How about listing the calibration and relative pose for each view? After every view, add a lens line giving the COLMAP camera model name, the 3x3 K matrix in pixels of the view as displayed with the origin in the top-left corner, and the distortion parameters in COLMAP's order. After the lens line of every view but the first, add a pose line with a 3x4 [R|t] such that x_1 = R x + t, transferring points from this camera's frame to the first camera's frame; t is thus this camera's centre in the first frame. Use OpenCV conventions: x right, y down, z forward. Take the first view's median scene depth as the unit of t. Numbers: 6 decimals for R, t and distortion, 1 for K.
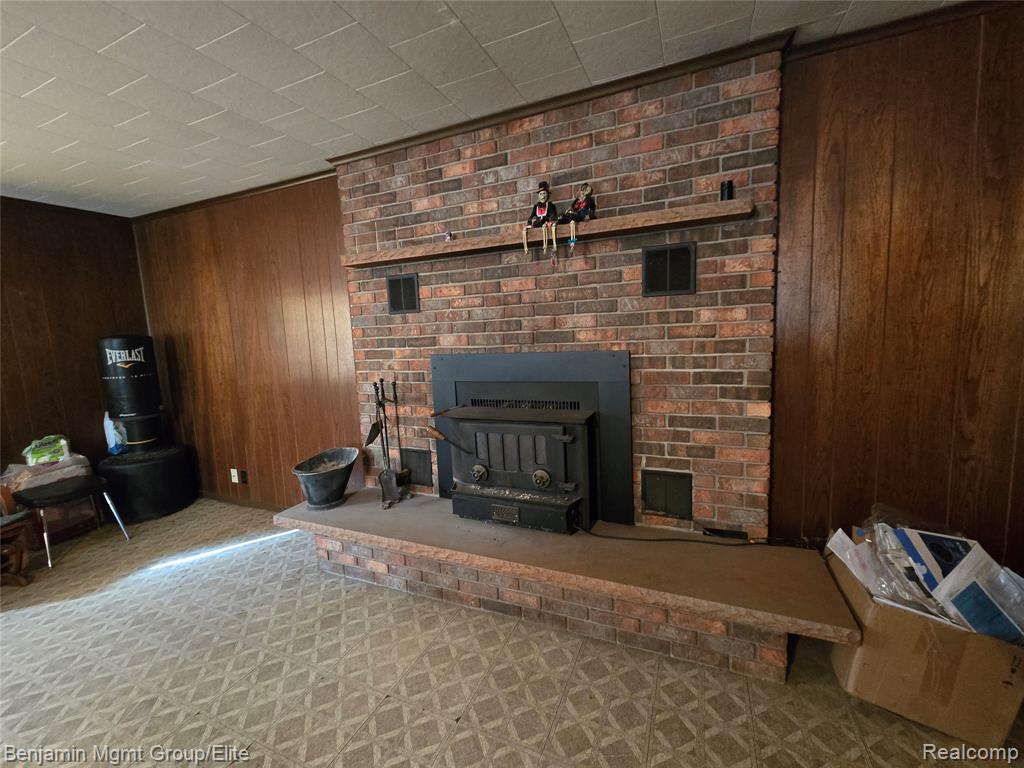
lens RADIAL K [[414.3, 0, 511.7], [0, 414.3, 383.0], [0, 0, 1]] dist [-0.002815, -0.000317]
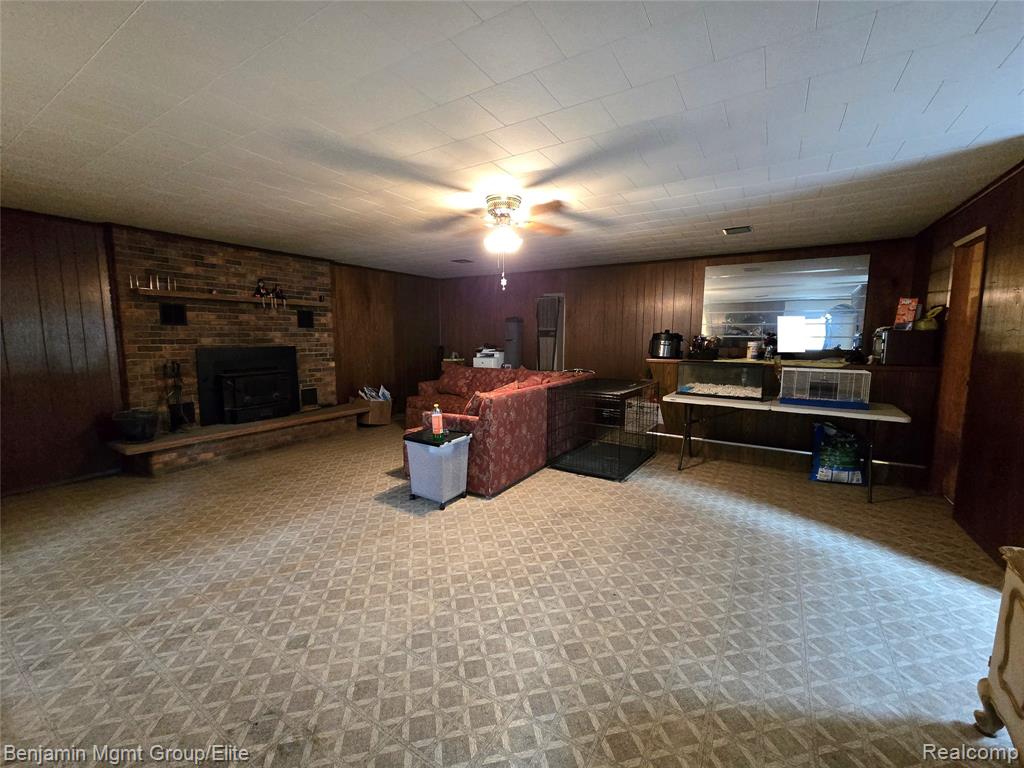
lens RADIAL K [[414.3, 0, 511.9], [0, 414.3, 382.8], [0, 0, 1]] dist [-0.002815, -0.000317]
pose [[0.151392, -0.071485, 0.985886, -2.189822], [0.108470, 0.992560, 0.055312, 0.164776], [-0.982504, 0.098565, 0.158019, -0.819138]]
